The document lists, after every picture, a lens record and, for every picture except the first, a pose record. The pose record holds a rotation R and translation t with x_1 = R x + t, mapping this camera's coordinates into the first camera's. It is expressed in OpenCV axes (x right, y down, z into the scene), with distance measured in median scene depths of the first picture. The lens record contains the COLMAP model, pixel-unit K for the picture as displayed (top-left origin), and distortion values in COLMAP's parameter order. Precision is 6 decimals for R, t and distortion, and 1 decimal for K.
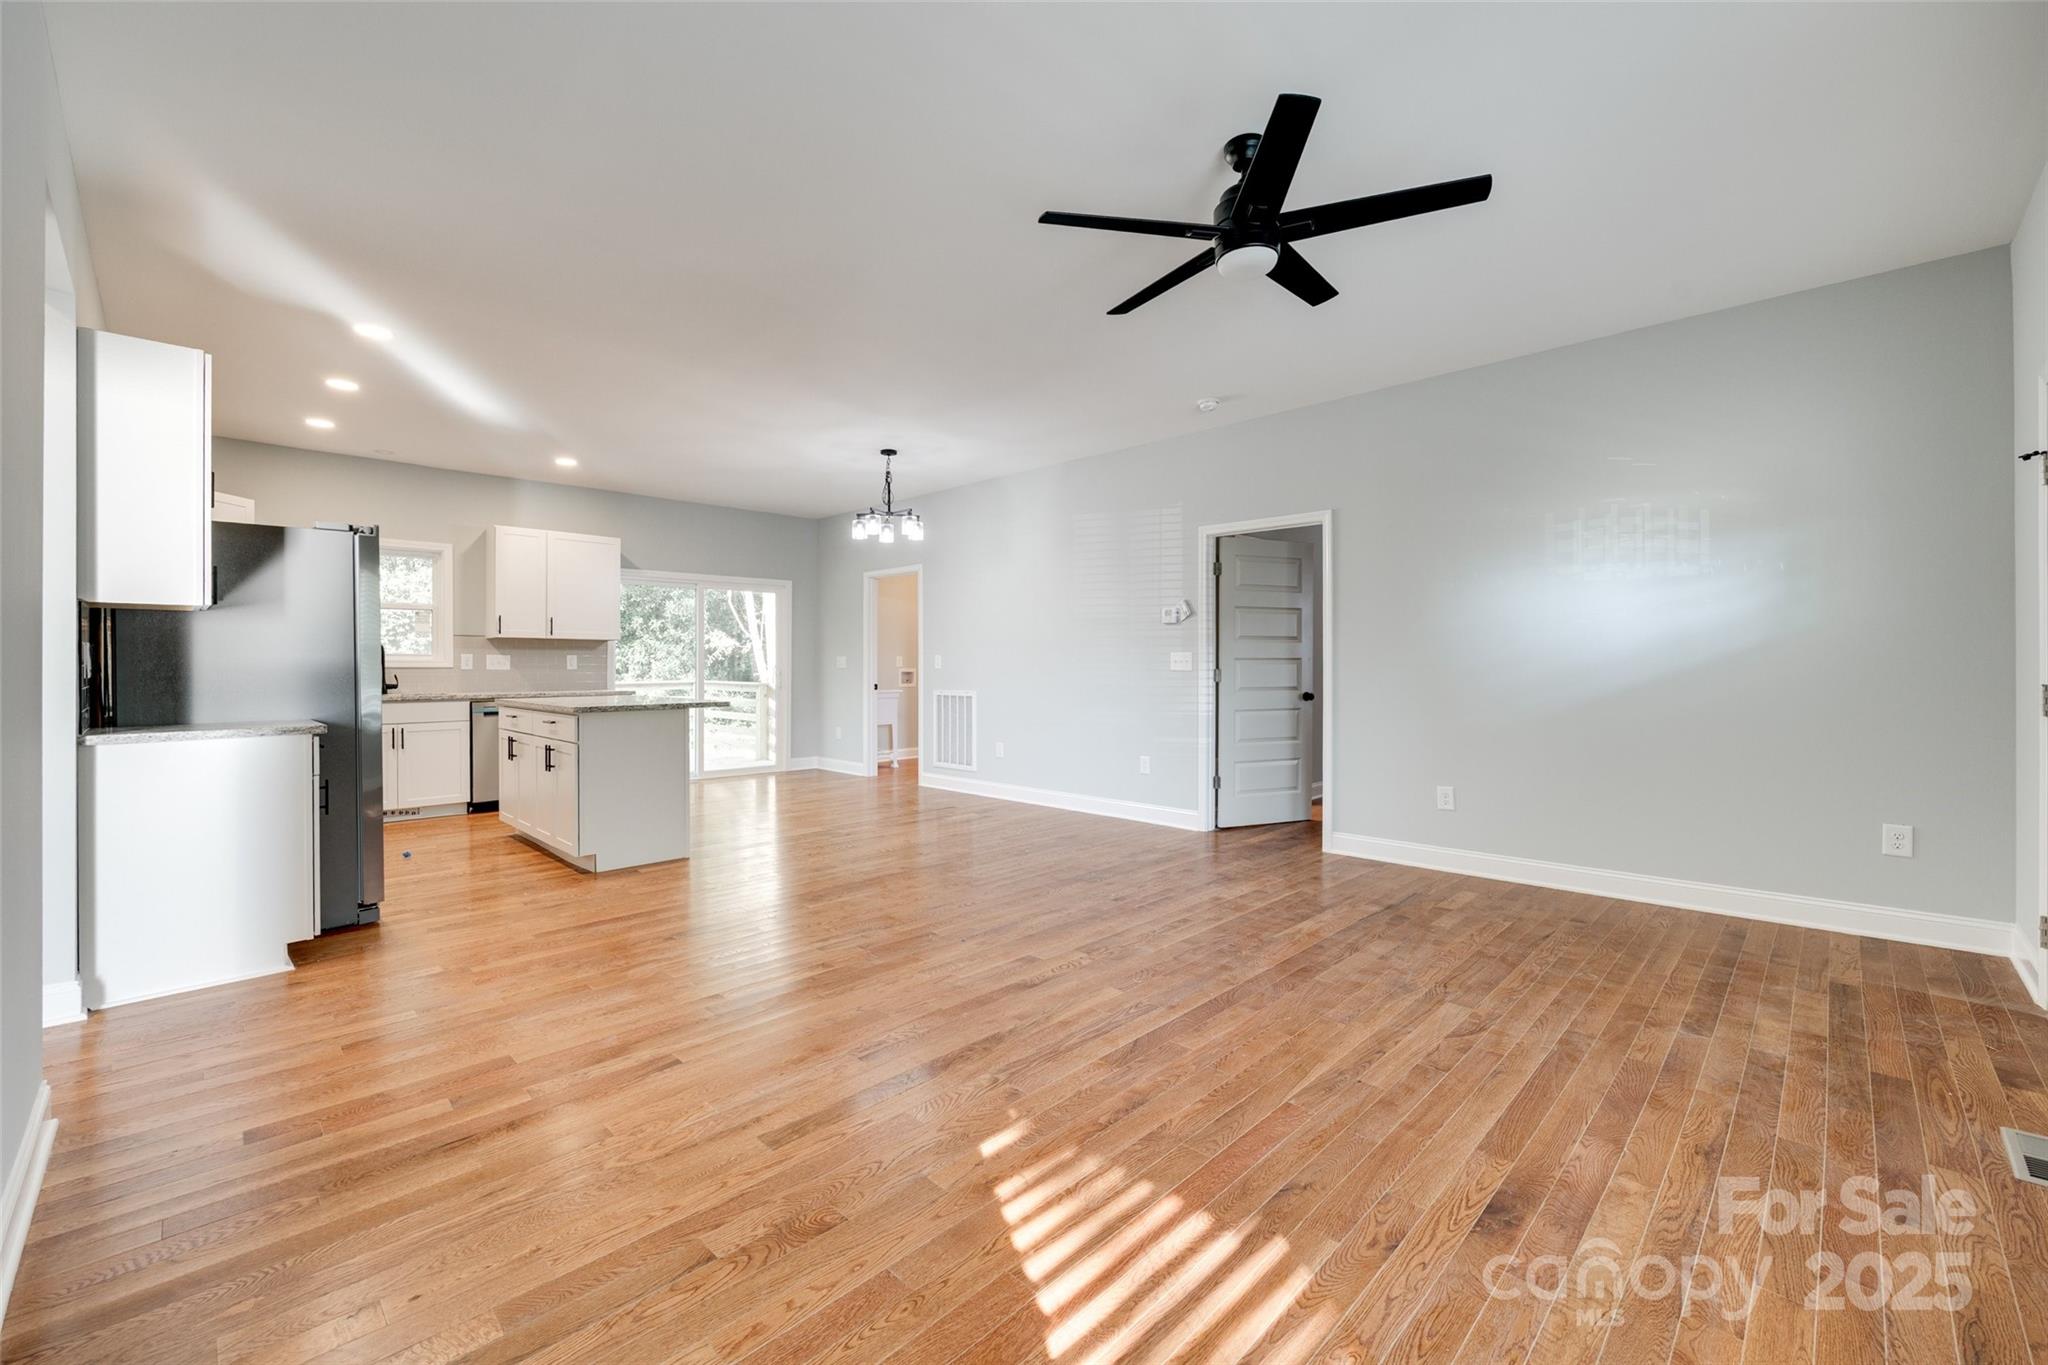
lens RADIAL K [[829.8, 0, 994.3], [0, 829.8, 663.5], [0, 0, 1]] dist [-0.003893, 0.000965]
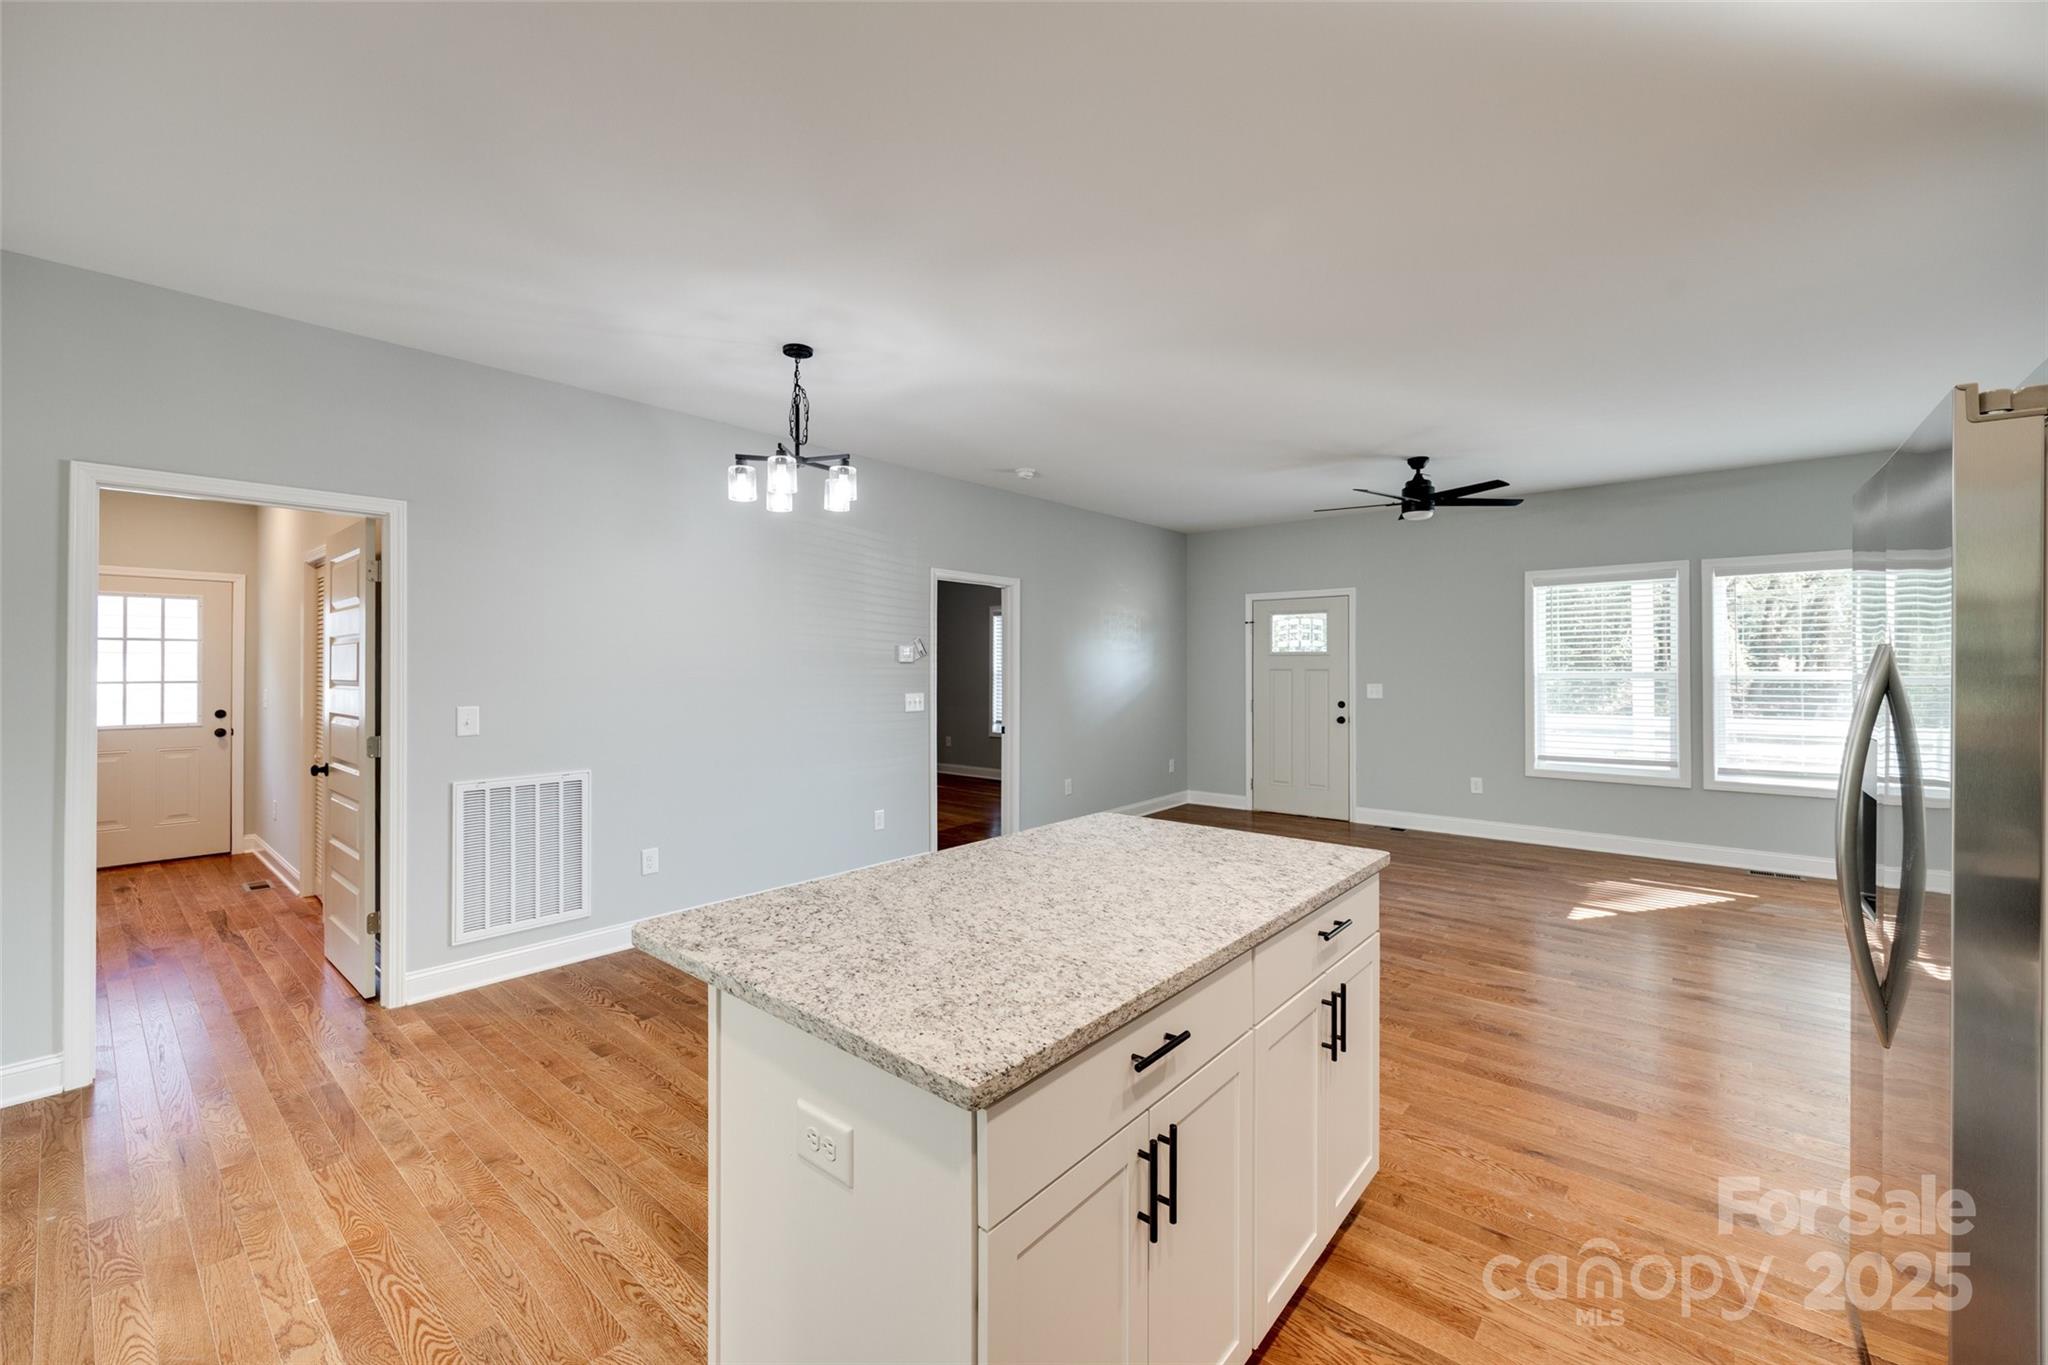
lens RADIAL K [[829.8, 0, 1010.2], [0, 829.8, 664.0], [0, 0, 1]] dist [-0.003893, 0.000965]
pose [[-0.083783, 0.005237, 0.996470, -1.119906], [0.001135, 0.999986, -0.005160, -0.062577], [-0.996483, 0.000699, -0.083788, 1.453245]]
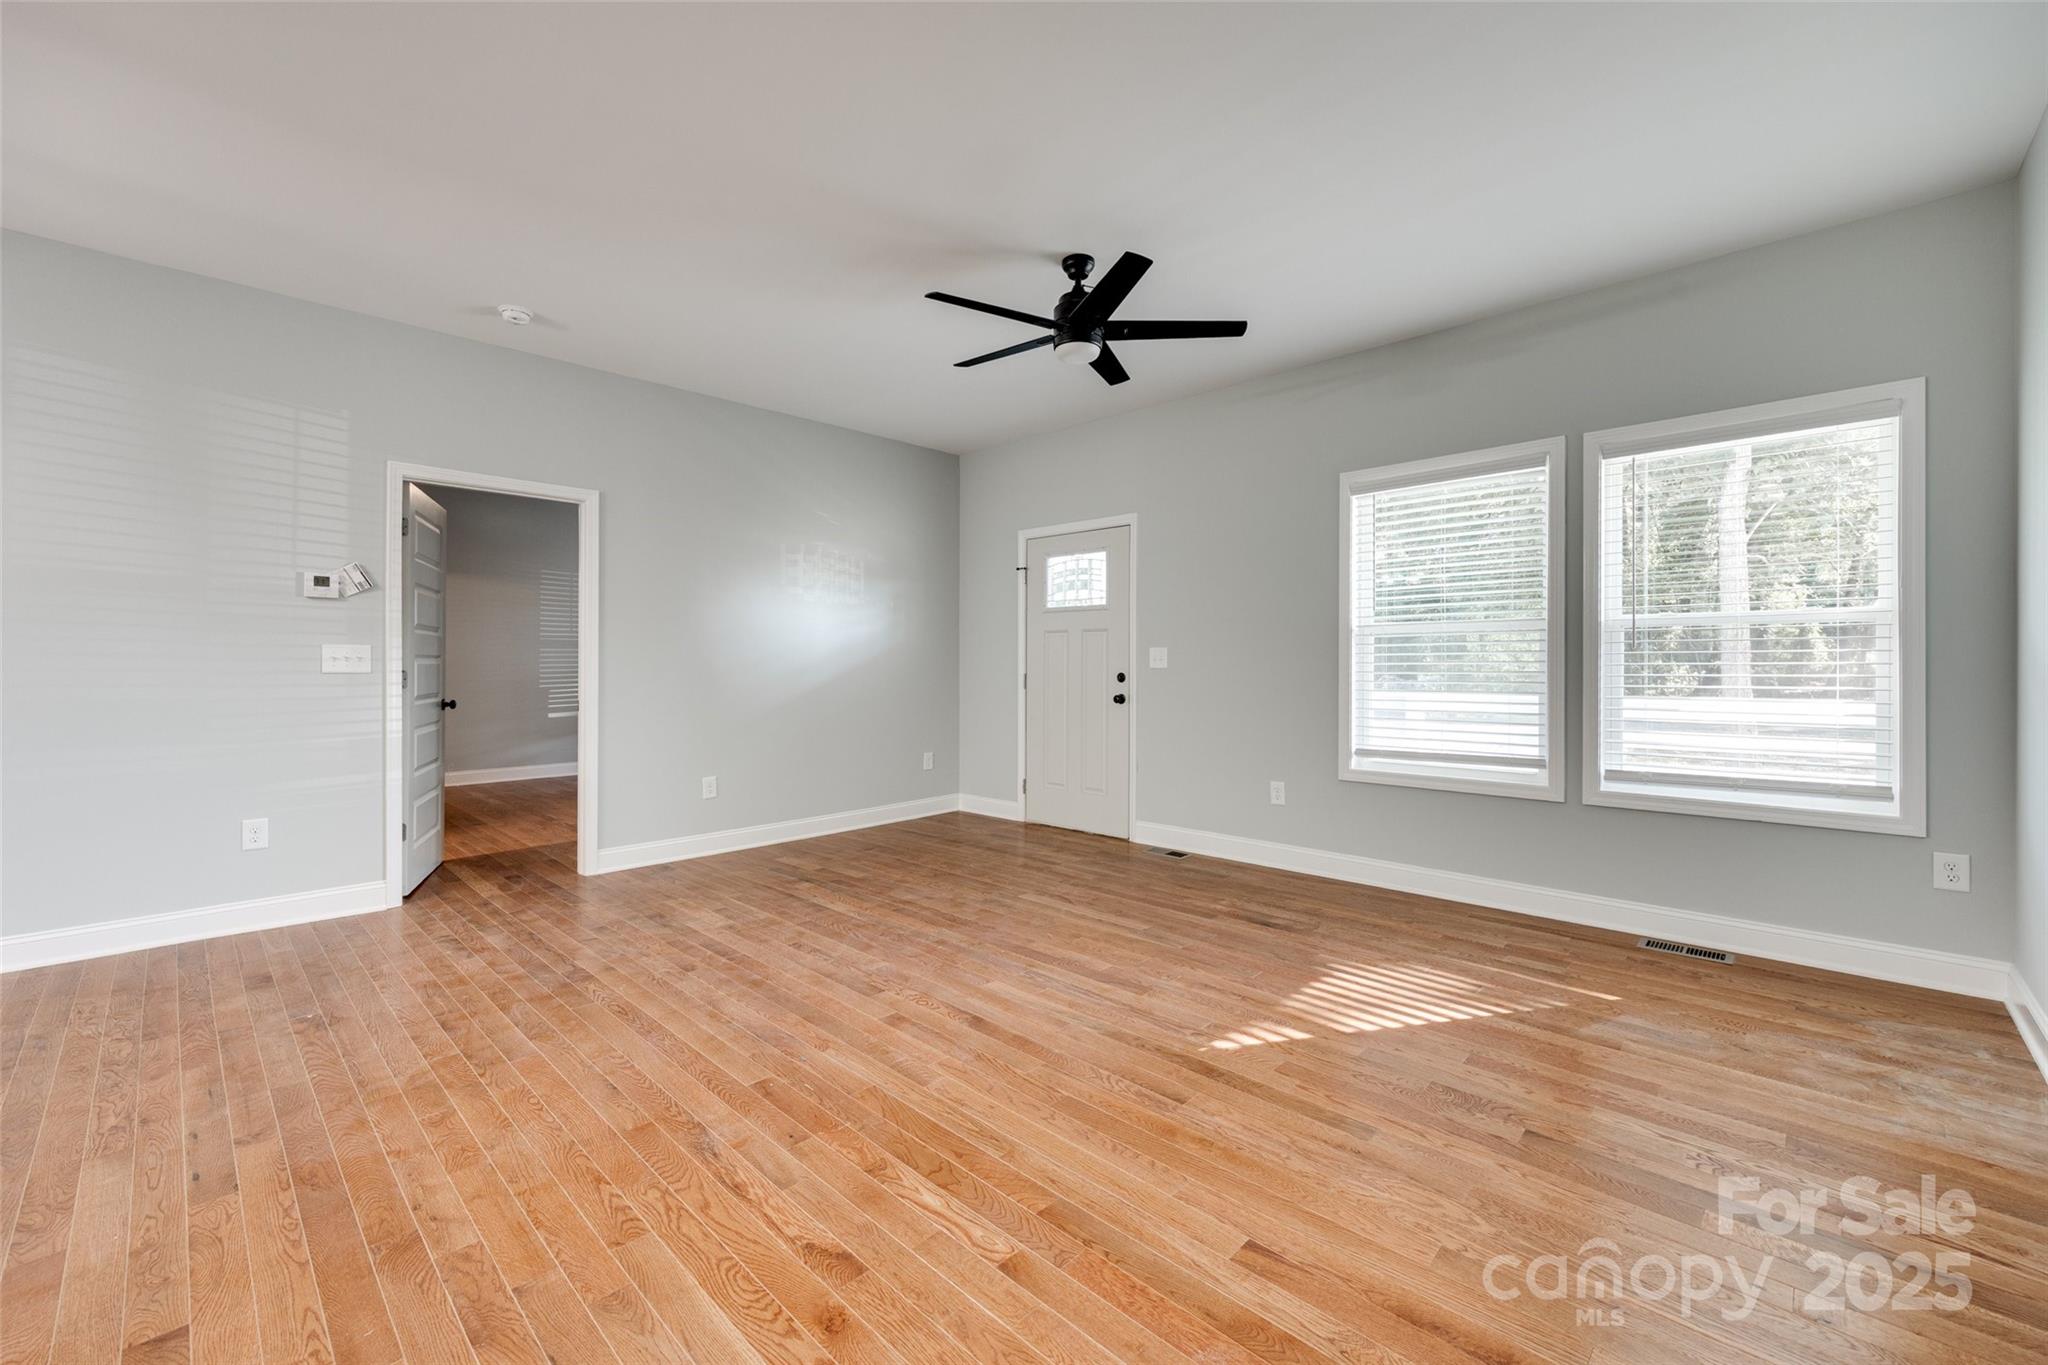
lens RADIAL K [[829.8, 0, 1012.7], [0, 829.8, 670.3], [0, 0, 1]] dist [-0.003893, 0.000965]
pose [[-0.023391, -0.004856, 0.999715, -0.647851], [-0.002003, 0.999986, 0.004810, 0.003610], [-0.999724, -0.001890, -0.023400, 0.743881]]
